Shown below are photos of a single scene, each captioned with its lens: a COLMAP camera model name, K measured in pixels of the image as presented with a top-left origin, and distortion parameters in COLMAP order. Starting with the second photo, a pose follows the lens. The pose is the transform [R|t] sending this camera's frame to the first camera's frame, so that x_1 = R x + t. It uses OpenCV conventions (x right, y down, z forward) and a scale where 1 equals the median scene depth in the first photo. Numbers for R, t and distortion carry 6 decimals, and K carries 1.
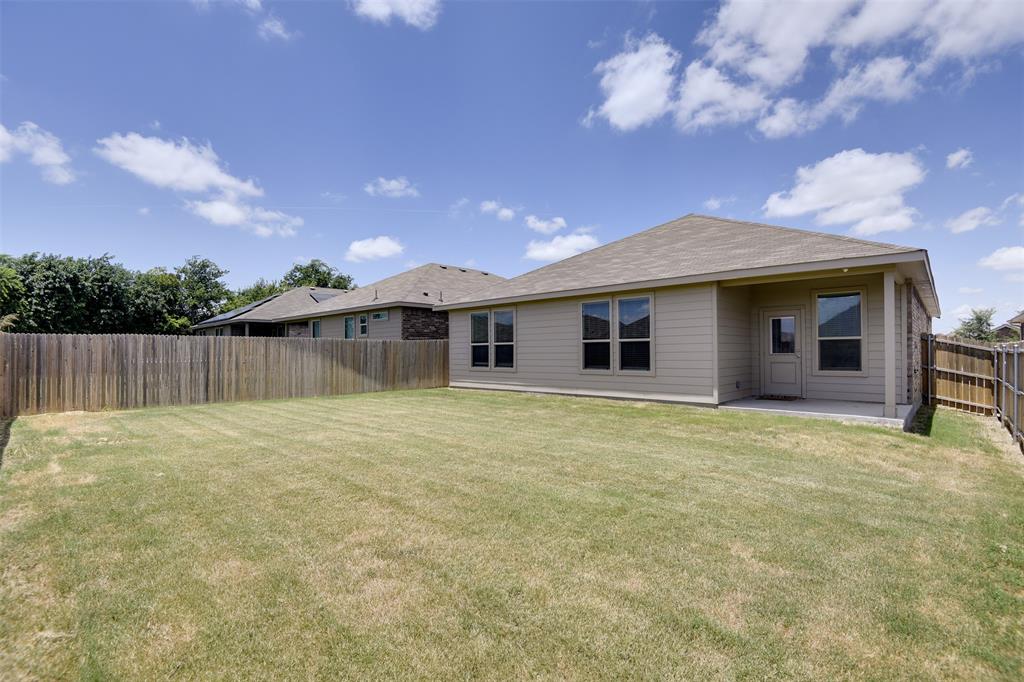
lens RADIAL K [[485.9, 0, 512.0], [0, 485.9, 341.0], [0, 0, 1]] dist [-0.003481, -0.021143]
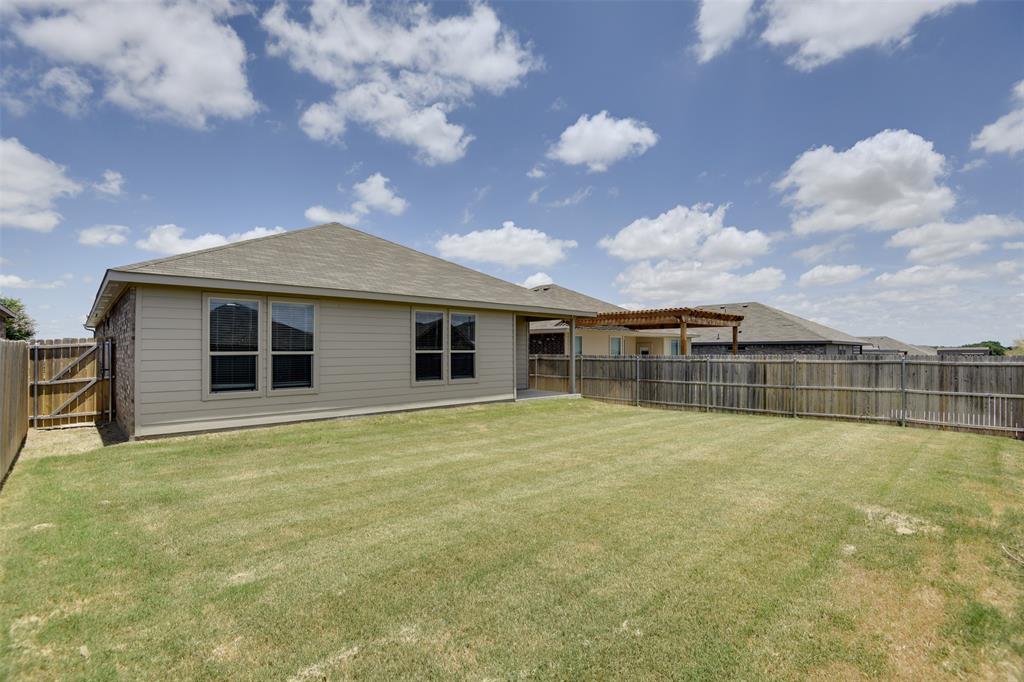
lens RADIAL K [[485.9, 0, 512.0], [0, 485.9, 341.0], [0, 0, 1]] dist [-0.003481, -0.021143]
pose [[0.033099, 0.047848, 0.998306, -0.774177], [0.003163, 0.998843, -0.047979, 0.024837], [-0.999447, 0.004745, 0.032909, 0.762265]]
